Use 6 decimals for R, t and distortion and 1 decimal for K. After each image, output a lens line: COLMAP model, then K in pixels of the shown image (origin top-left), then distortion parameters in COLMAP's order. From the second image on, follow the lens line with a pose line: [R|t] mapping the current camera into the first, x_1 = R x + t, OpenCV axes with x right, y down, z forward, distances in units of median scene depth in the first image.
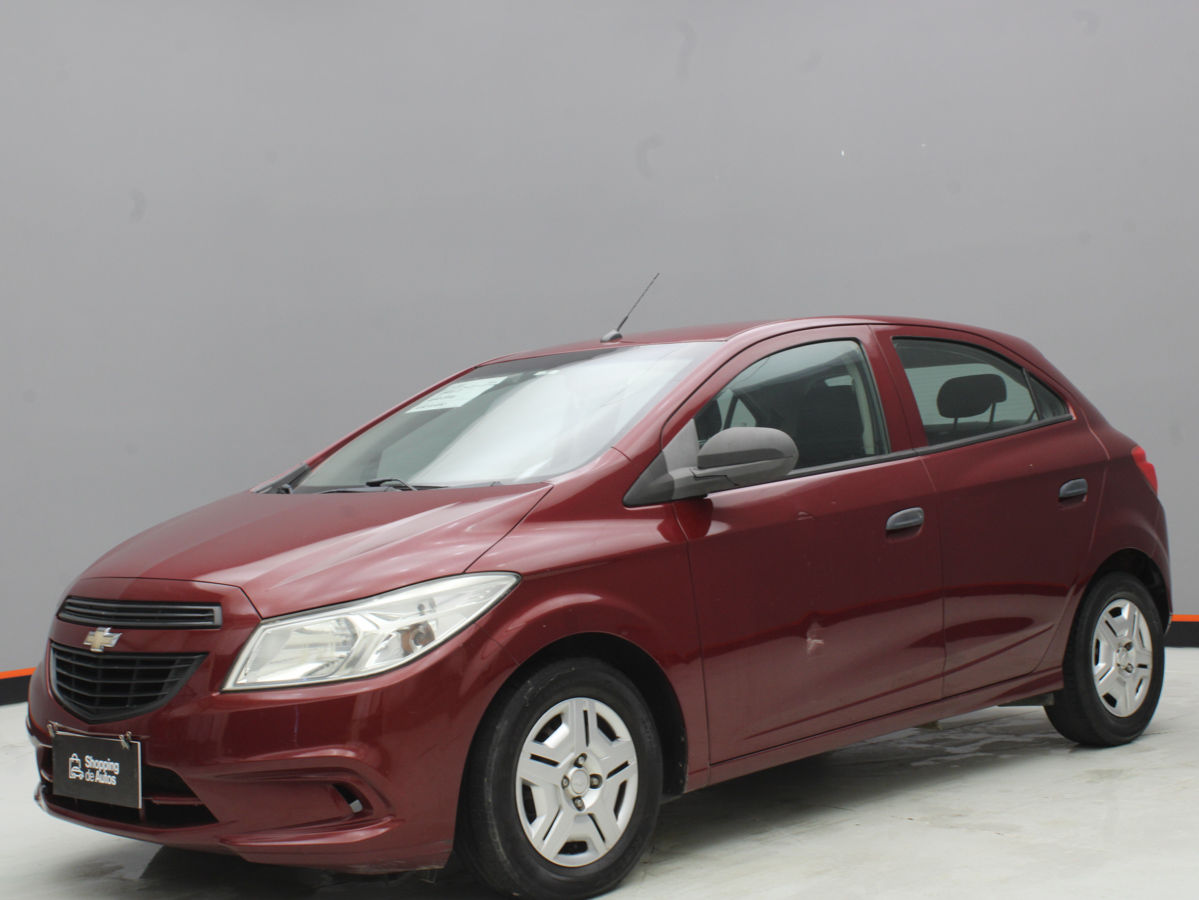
lens RADIAL K [[1780.9, 0, 599.5], [0, 1780.9, 450.0], [0, 0, 1]] dist [-0.062722, -0.068099]
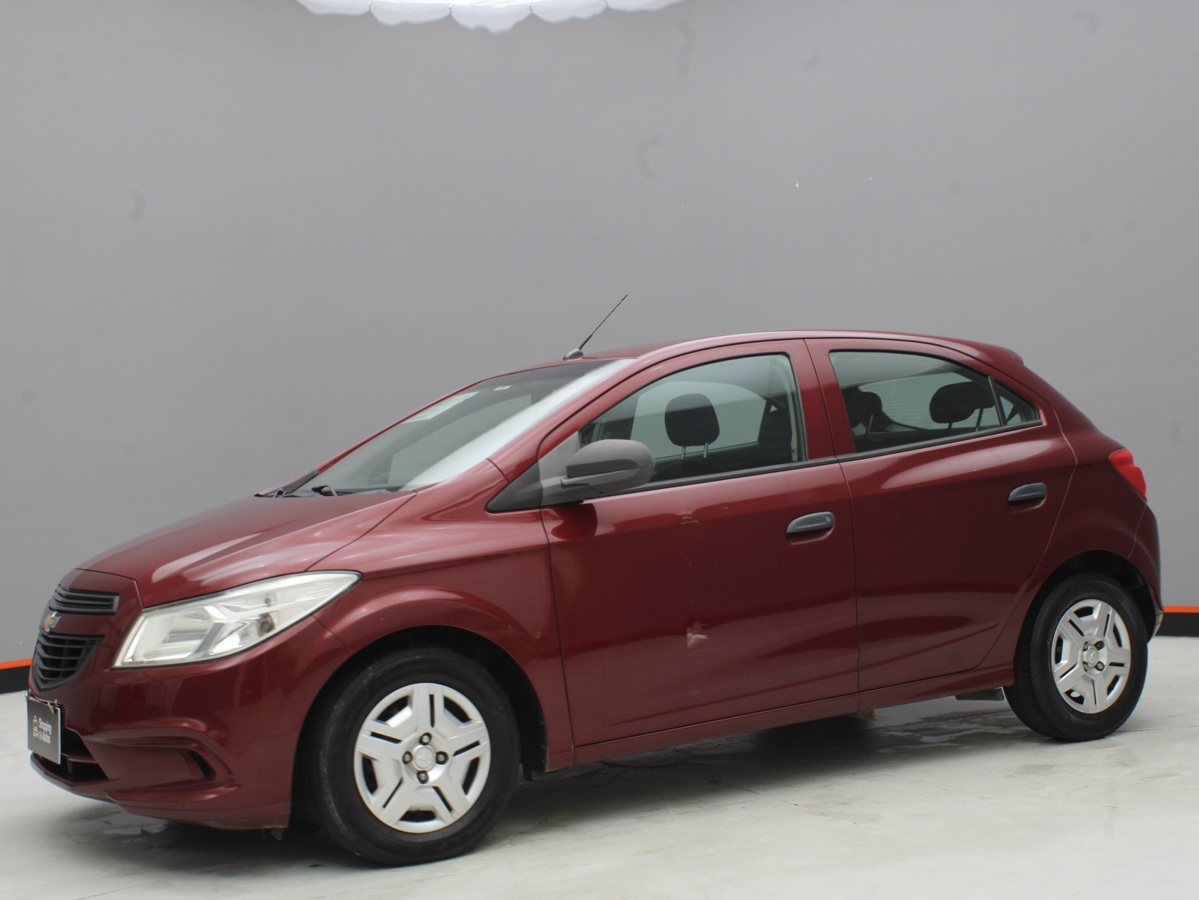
lens RADIAL K [[1625.7, 0, 599.5], [0, 1625.7, 450.0], [0, 0, 1]] dist [-0.078445, 0.028258]
pose [[0.972454, -0.002394, -0.233084, 0.331007], [0.004217, 0.999964, 0.007323, -0.014823], [0.233058, -0.008104, 0.972429, 0.030166]]
